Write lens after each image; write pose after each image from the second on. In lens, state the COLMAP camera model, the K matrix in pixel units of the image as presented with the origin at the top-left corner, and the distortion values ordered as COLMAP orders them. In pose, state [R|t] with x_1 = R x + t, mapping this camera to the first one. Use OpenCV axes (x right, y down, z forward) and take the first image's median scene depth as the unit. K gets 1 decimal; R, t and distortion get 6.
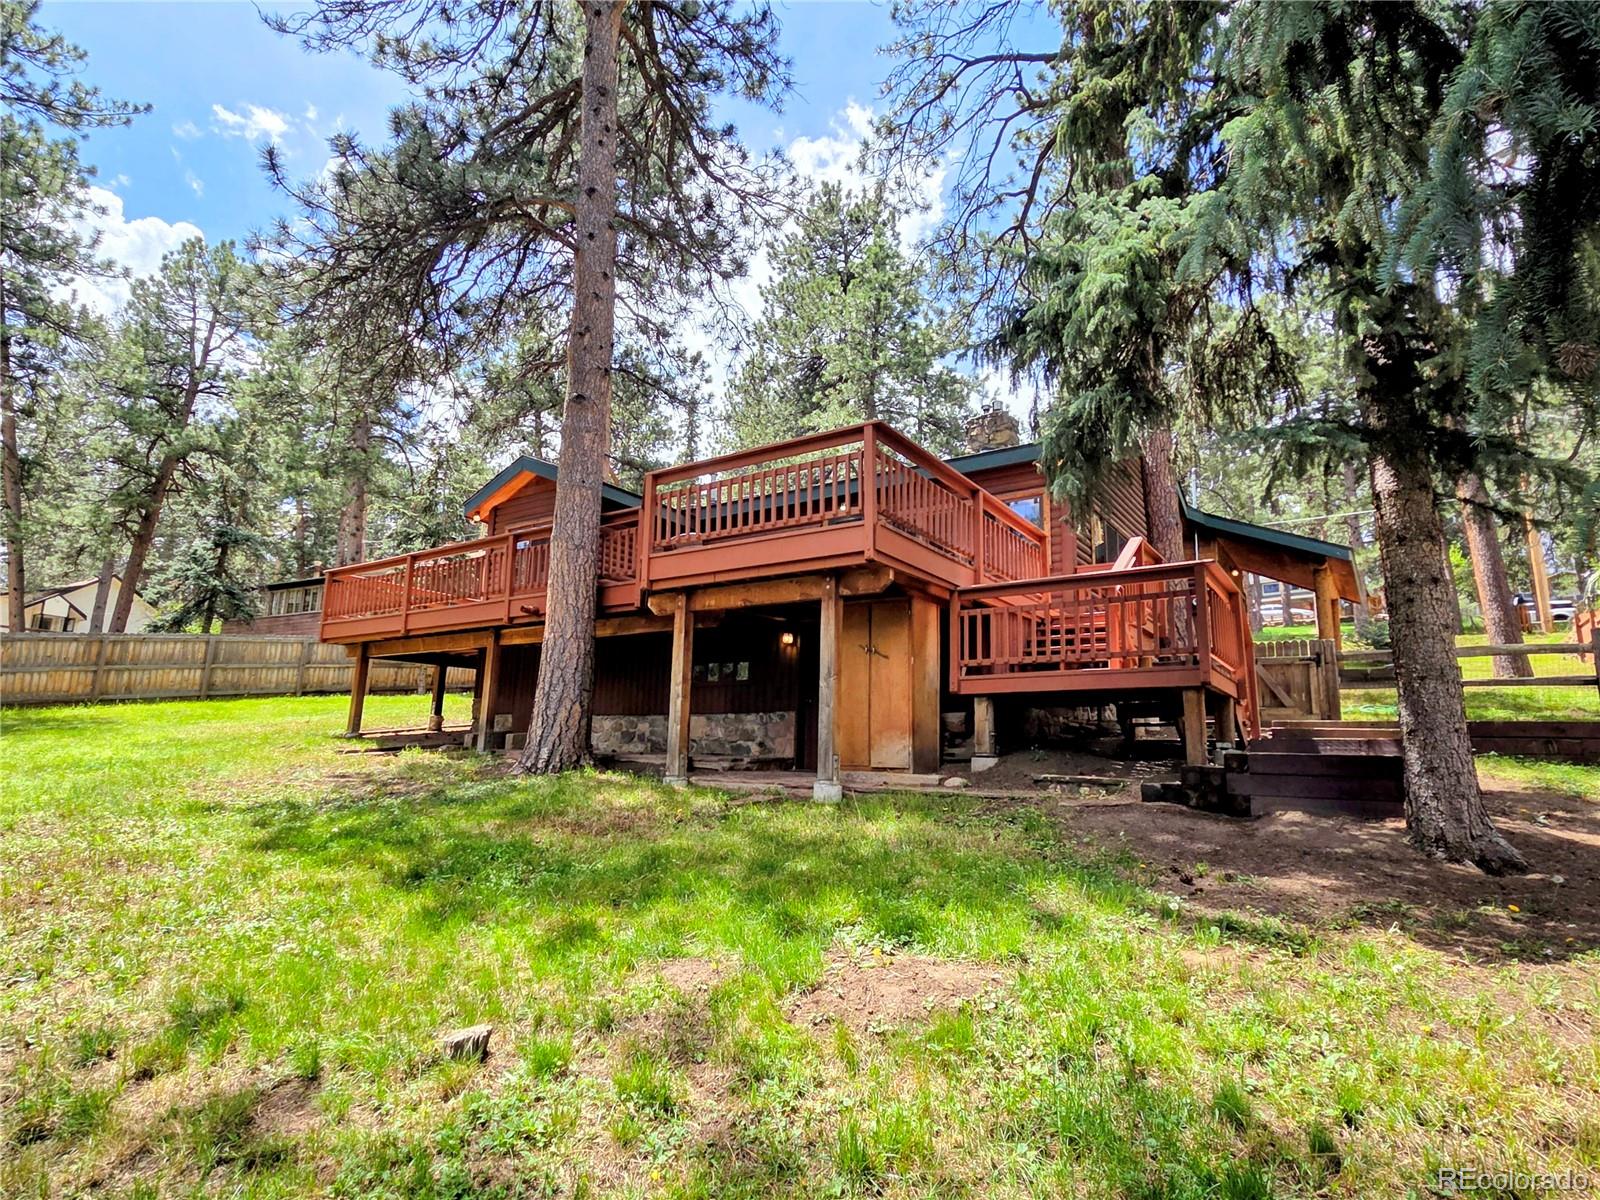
lens RADIAL K [[880.1, 0, 785.6], [0, 880.1, 595.7], [0, 0, 1]] dist [0.002762, 0.001618]
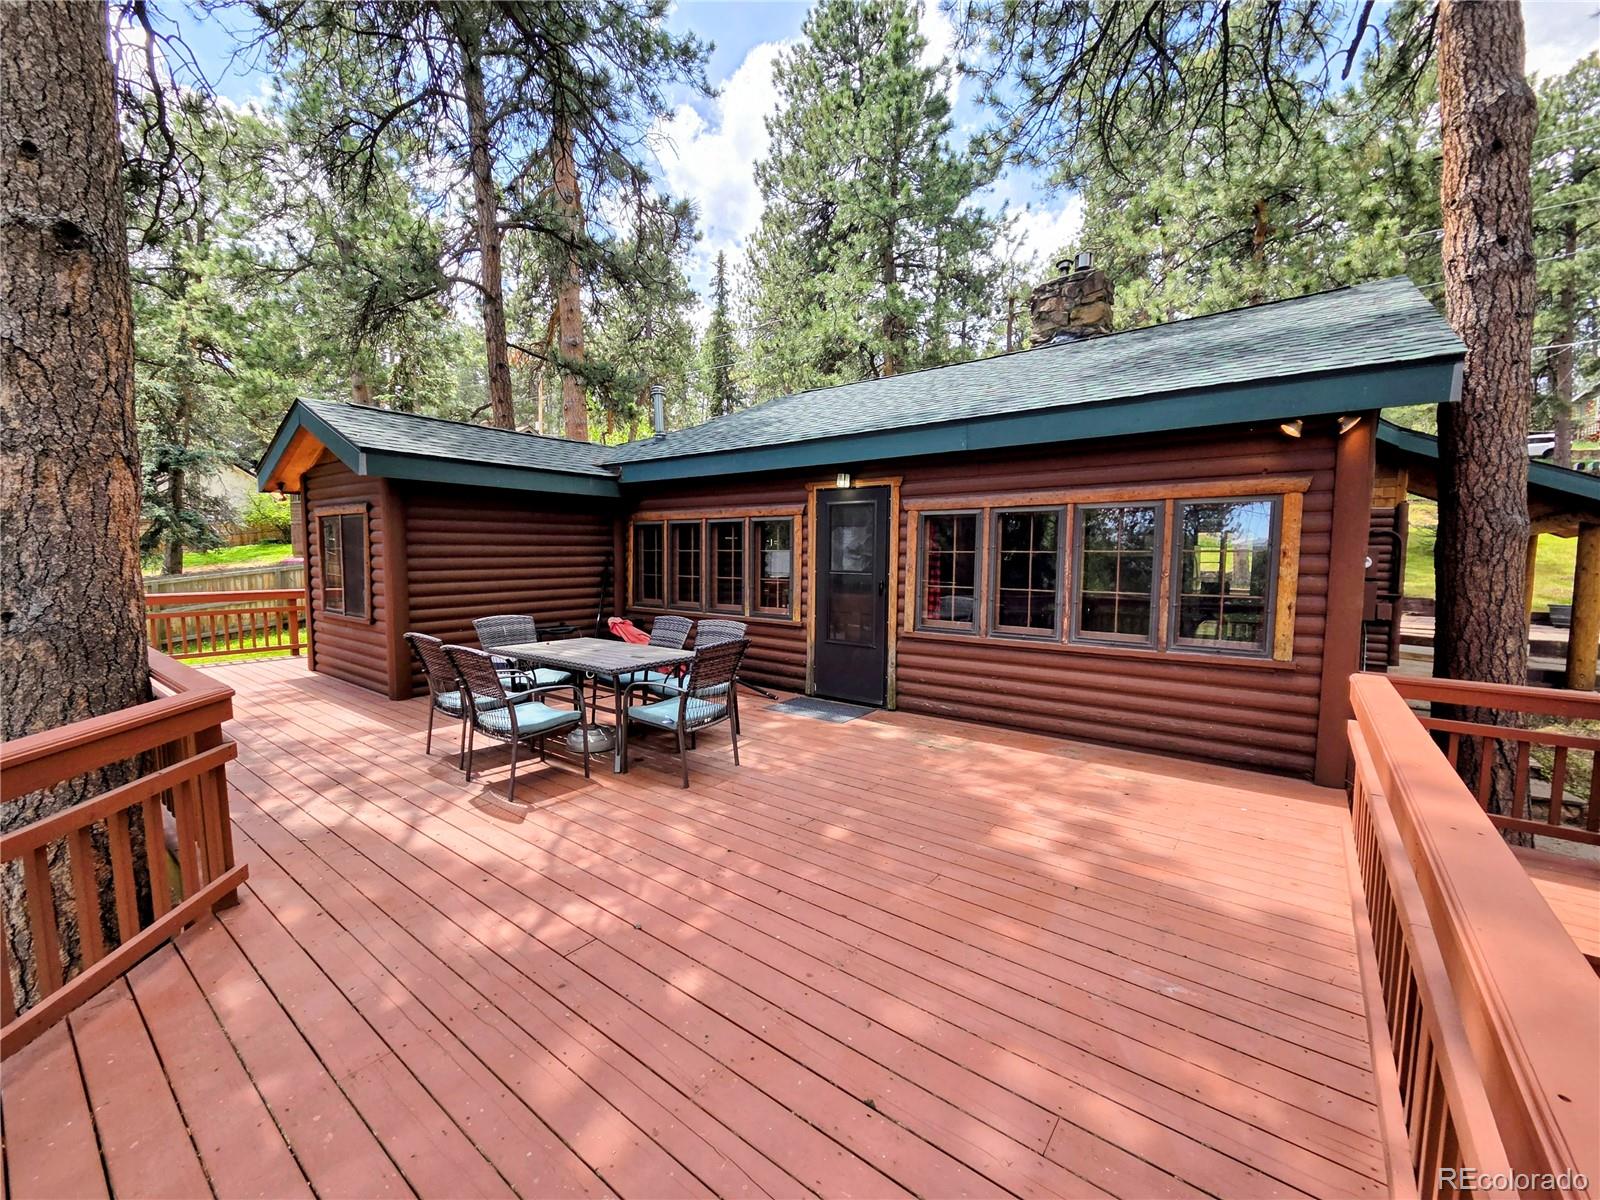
lens RADIAL K [[656.3, 0, 790.6], [0, 656.3, 607.3], [0, 0, 1]] dist [0.004238, -0.000486]
pose [[0.998509, -0.022001, -0.049966, 0.093326], [0.034901, 0.961012, 0.274294, -0.253819], [0.041983, -0.275628, 0.960347, 1.034662]]
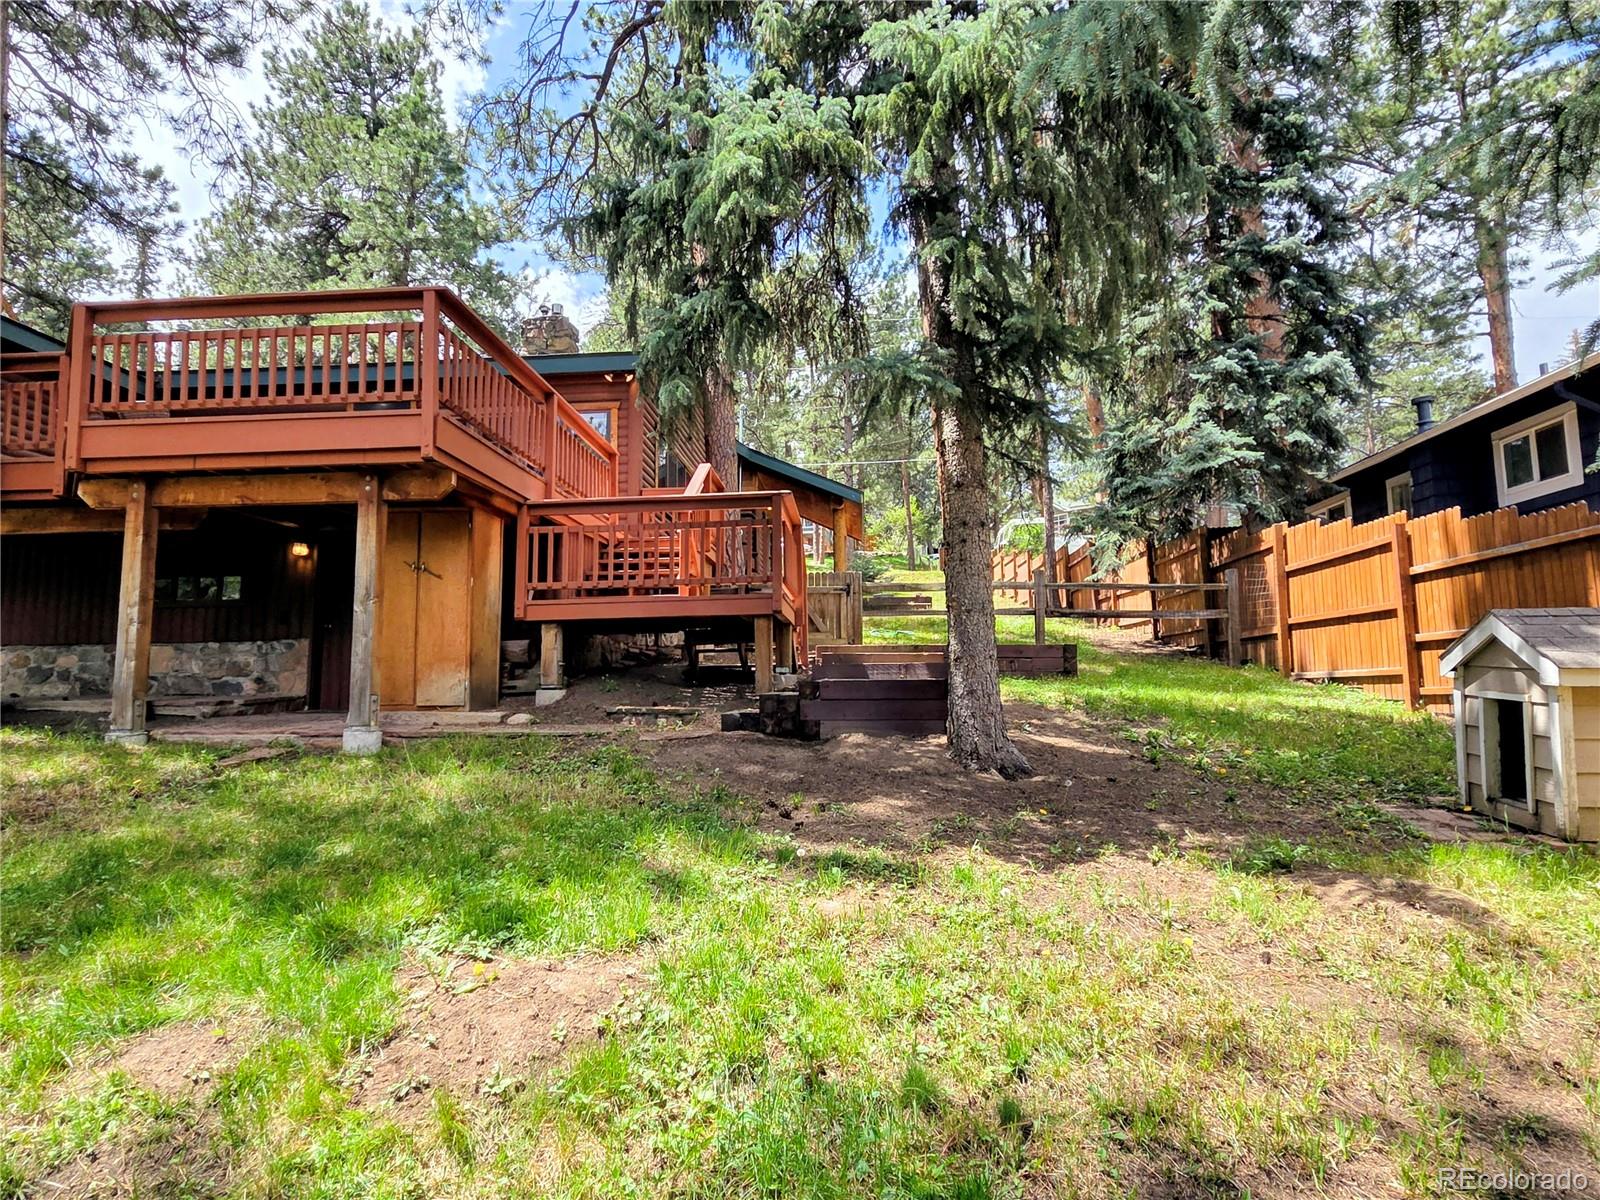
lens RADIAL K [[880.1, 0, 799.7], [0, 880.1, 599.9], [0, 0, 1]] dist [0.002762, 0.001618]
pose [[0.859141, 0.015878, 0.511493, -0.022378], [-0.063981, 0.995009, 0.076579, 0.005042], [-0.507724, -0.098517, 0.855869, 0.103700]]
